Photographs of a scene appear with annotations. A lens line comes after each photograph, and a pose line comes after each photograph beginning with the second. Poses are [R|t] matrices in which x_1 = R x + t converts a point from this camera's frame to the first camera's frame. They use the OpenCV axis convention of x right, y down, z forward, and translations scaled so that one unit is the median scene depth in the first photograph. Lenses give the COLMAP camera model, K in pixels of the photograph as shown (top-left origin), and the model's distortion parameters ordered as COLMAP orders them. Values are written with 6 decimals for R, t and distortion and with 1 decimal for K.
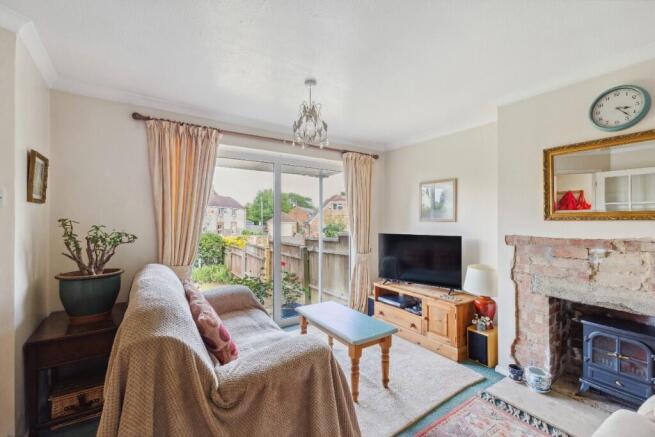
lens RADIAL K [[279.7, 0, 327.5], [0, 279.7, 218.5], [0, 0, 1]] dist [-0.000437, 0.000047]
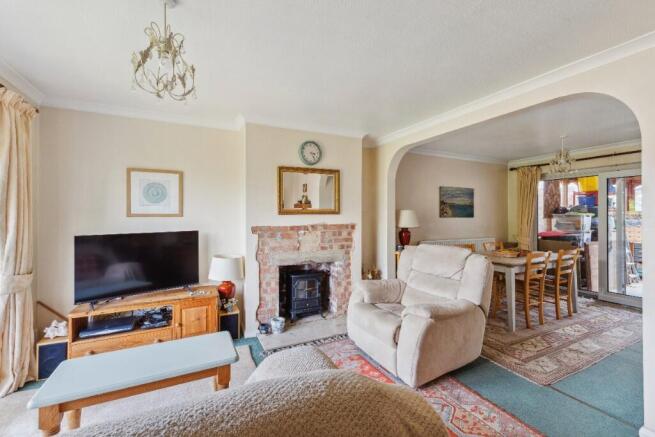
lens RADIAL K [[279.7, 0, 327.5], [0, 279.7, 218.5], [0, 0, 1]] dist [-0.000437, 0.000047]
pose [[0.116881, -0.008921, 0.993106, -0.595493], [0.002727, 0.999959, 0.008662, 0.014214], [-0.993142, 0.001696, 0.116901, 0.529753]]
